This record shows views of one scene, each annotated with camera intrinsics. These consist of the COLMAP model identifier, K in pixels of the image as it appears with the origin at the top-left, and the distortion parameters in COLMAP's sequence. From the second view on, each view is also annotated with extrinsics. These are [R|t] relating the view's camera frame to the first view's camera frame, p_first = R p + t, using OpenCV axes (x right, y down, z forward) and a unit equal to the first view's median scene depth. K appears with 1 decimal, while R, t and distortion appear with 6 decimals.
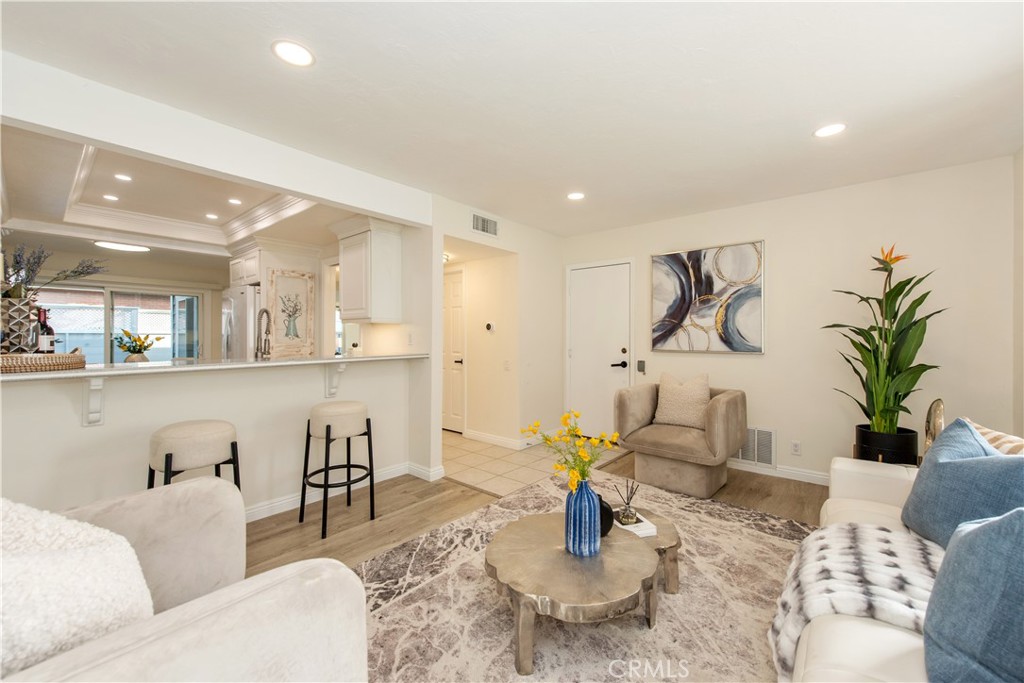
lens RADIAL K [[405.1, 0, 521.9], [0, 405.1, 325.0], [0, 0, 1]] dist [0.015269, -0.004480]
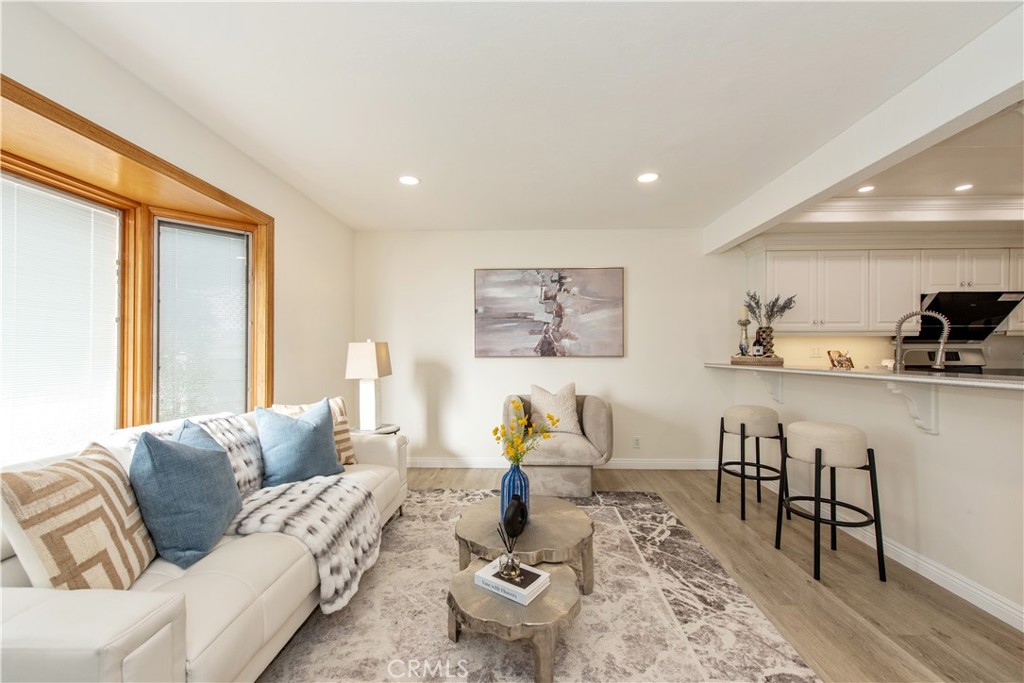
lens RADIAL K [[405.1, 0, 508.8], [0, 405.1, 350.3], [0, 0, 1]] dist [0.015269, -0.004480]
pose [[-0.802931, -0.002045, -0.596069, 0.629756], [0.013714, 0.999666, -0.021904, 0.052625], [0.595915, -0.025762, -0.802635, 1.410041]]
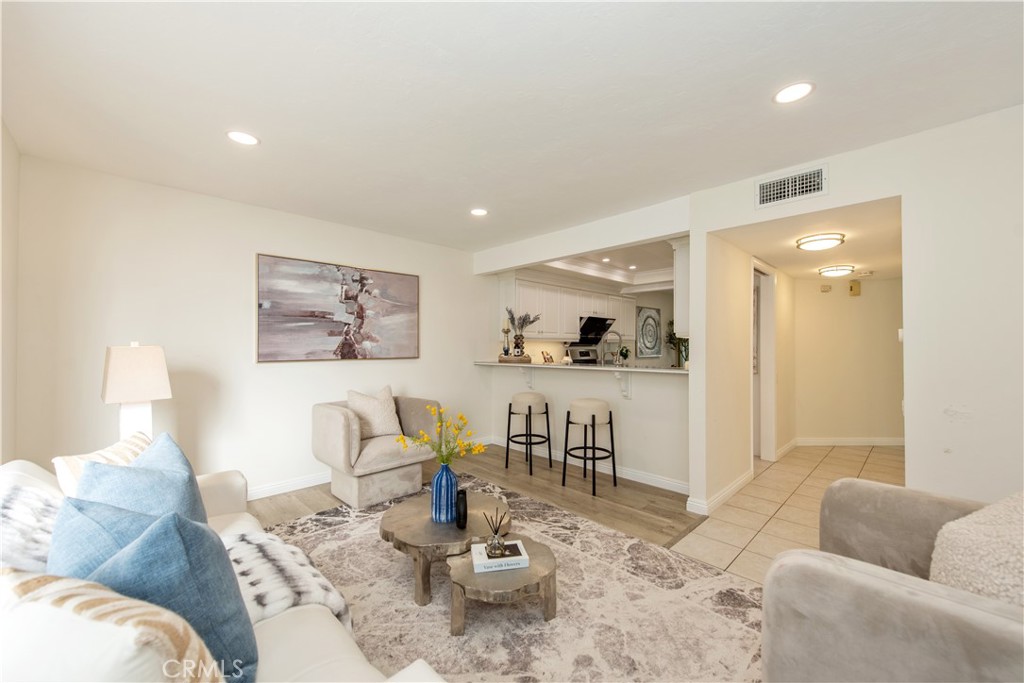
lens RADIAL K [[405.1, 0, 513.6], [0, 405.1, 341.5], [0, 0, 1]] dist [0.015269, -0.004480]
pose [[-0.112338, -0.011689, -0.993601, 1.009815], [0.022716, 0.999639, -0.014328, 0.011811], [0.993410, -0.024181, -0.112032, 0.989659]]
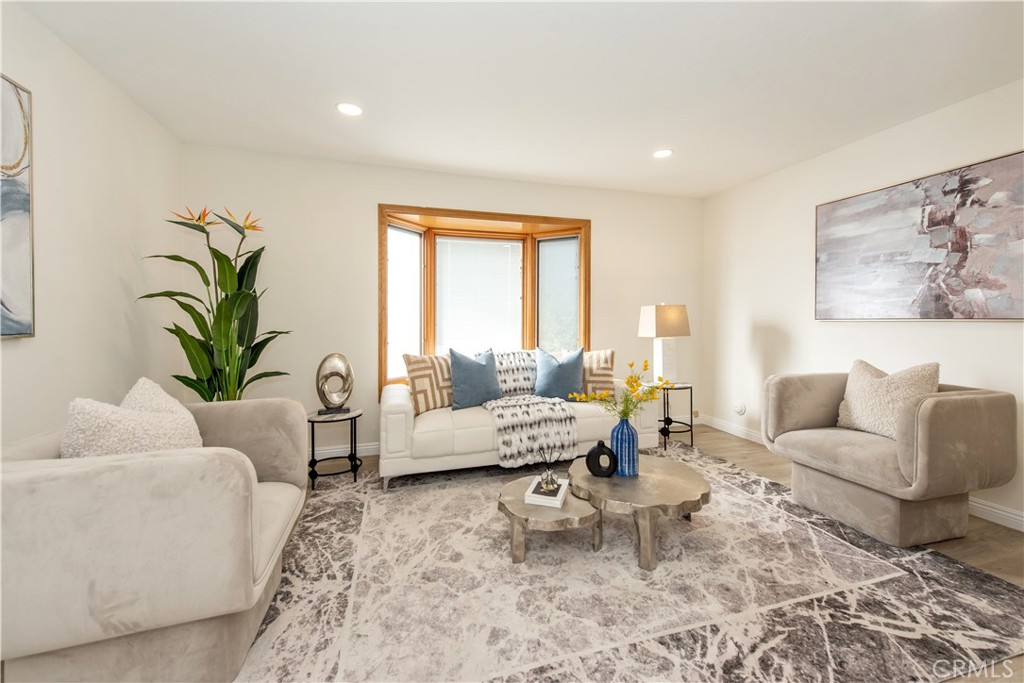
lens RADIAL K [[405.1, 0, 511.7], [0, 405.1, 321.2], [0, 0, 1]] dist [0.015269, -0.004480]
pose [[-0.823126, -0.003103, 0.567851, -0.198968], [-0.011025, 0.999884, -0.010517, 0.070780], [-0.567752, -0.014917, -0.823064, 1.611123]]
